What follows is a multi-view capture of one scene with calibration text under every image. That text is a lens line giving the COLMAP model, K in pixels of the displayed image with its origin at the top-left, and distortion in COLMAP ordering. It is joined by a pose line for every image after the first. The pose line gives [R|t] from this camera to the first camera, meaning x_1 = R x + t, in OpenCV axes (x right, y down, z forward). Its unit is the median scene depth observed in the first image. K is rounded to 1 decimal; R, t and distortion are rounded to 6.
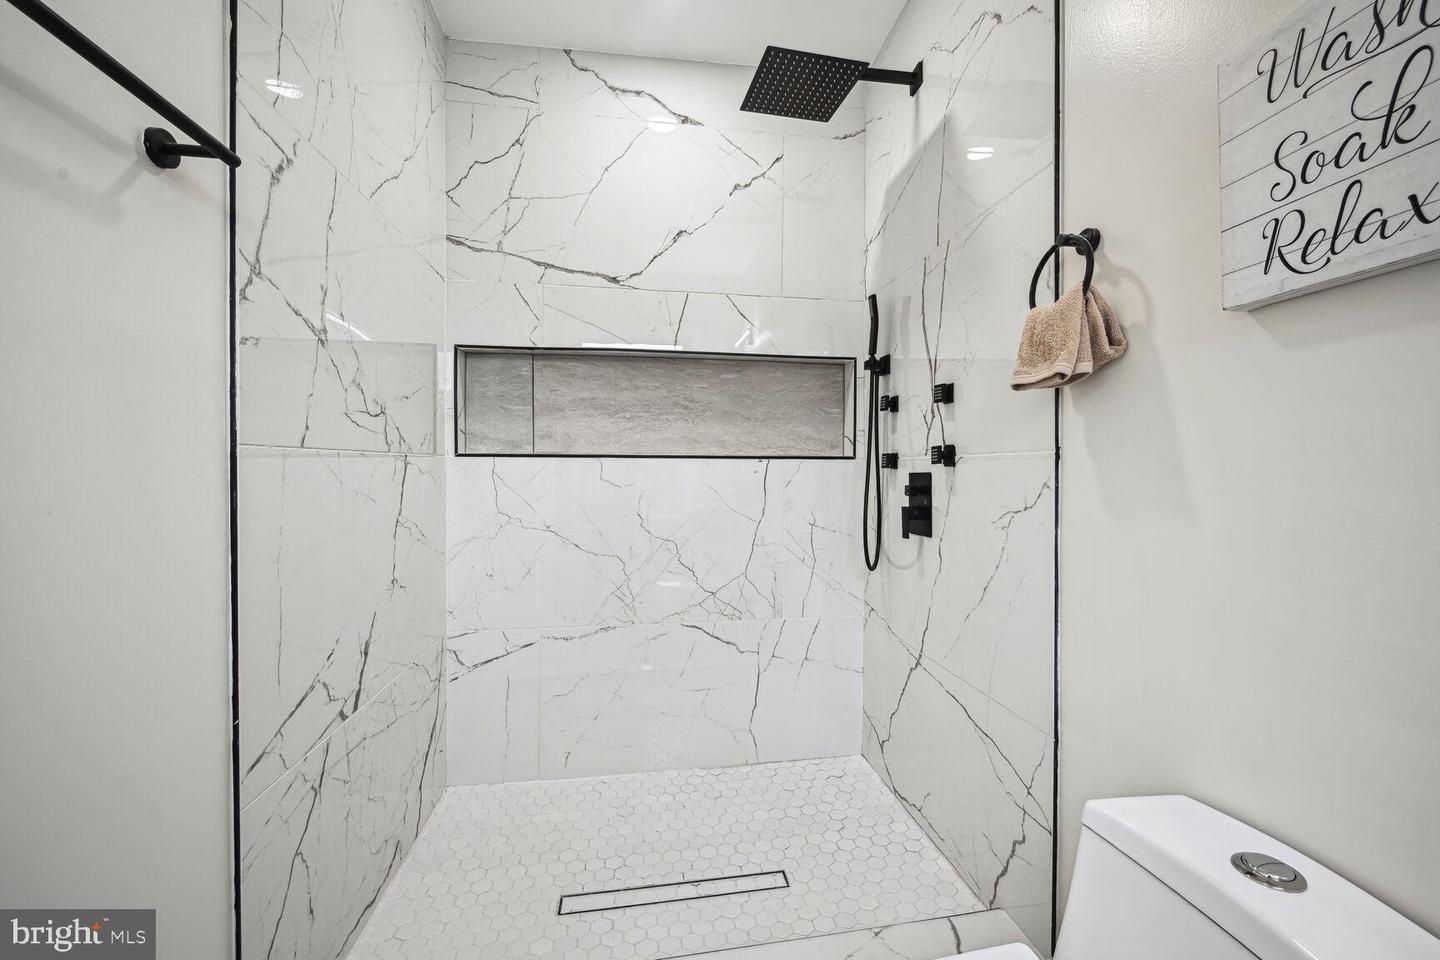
lens RADIAL K [[582.8, 0, 727.7], [0, 582.8, 467.0], [0, 0, 1]] dist [0.000185, 0.000164]
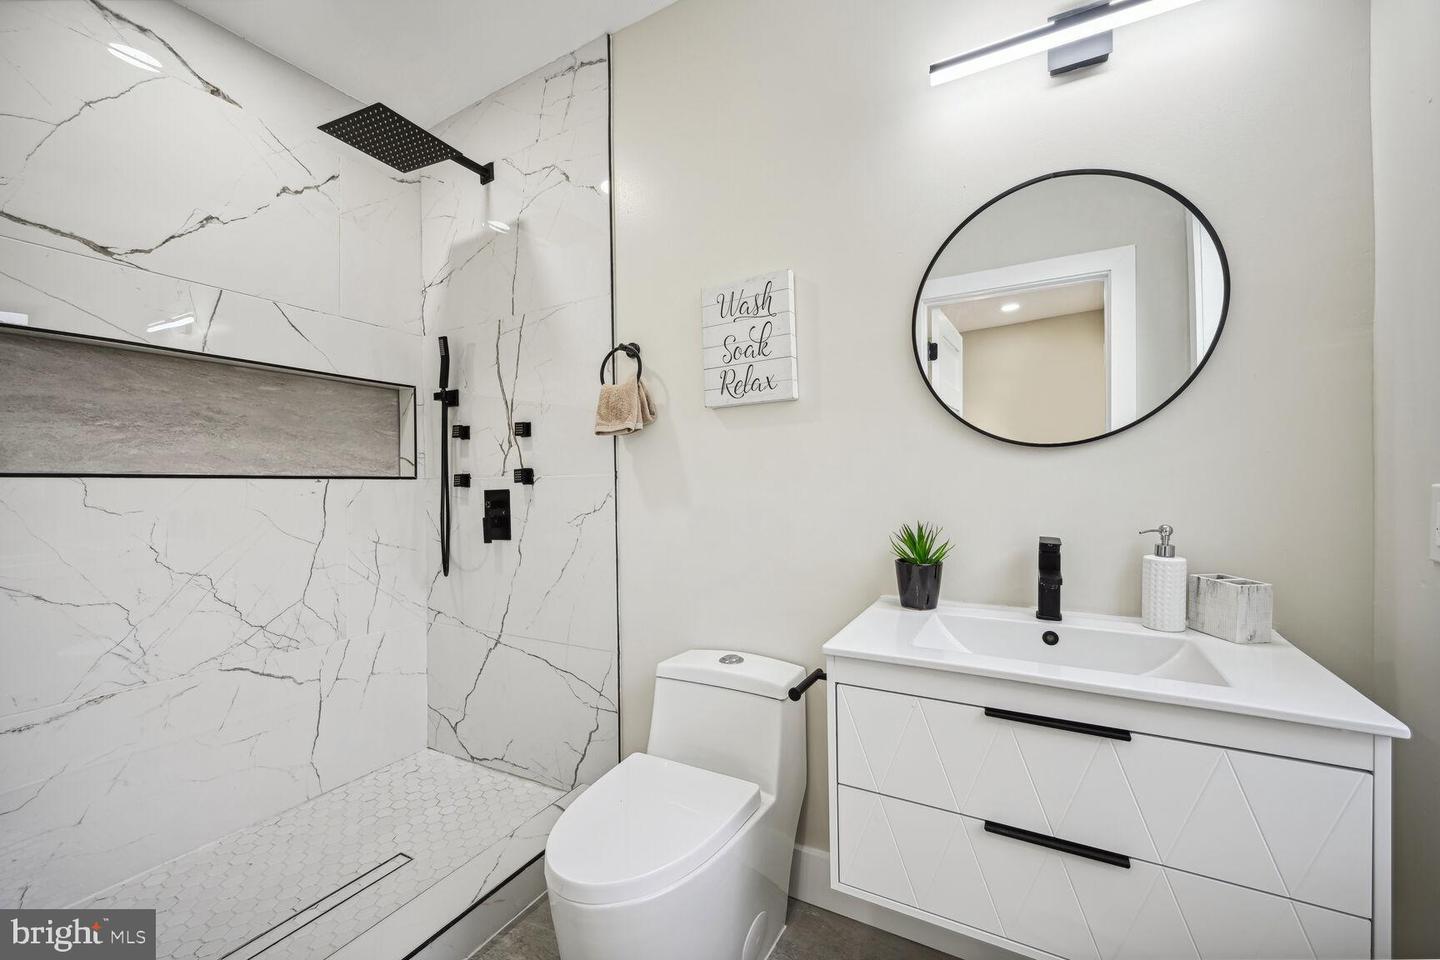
lens RADIAL K [[582.8, 0, 727.7], [0, 582.8, 467.0], [0, 0, 1]] dist [0.000185, 0.000164]
pose [[0.608955, 0.015045, 0.793062, -0.332427], [0.012250, 0.999522, -0.028368, 0.002202], [-0.793110, 0.026990, 0.608480, -0.144372]]
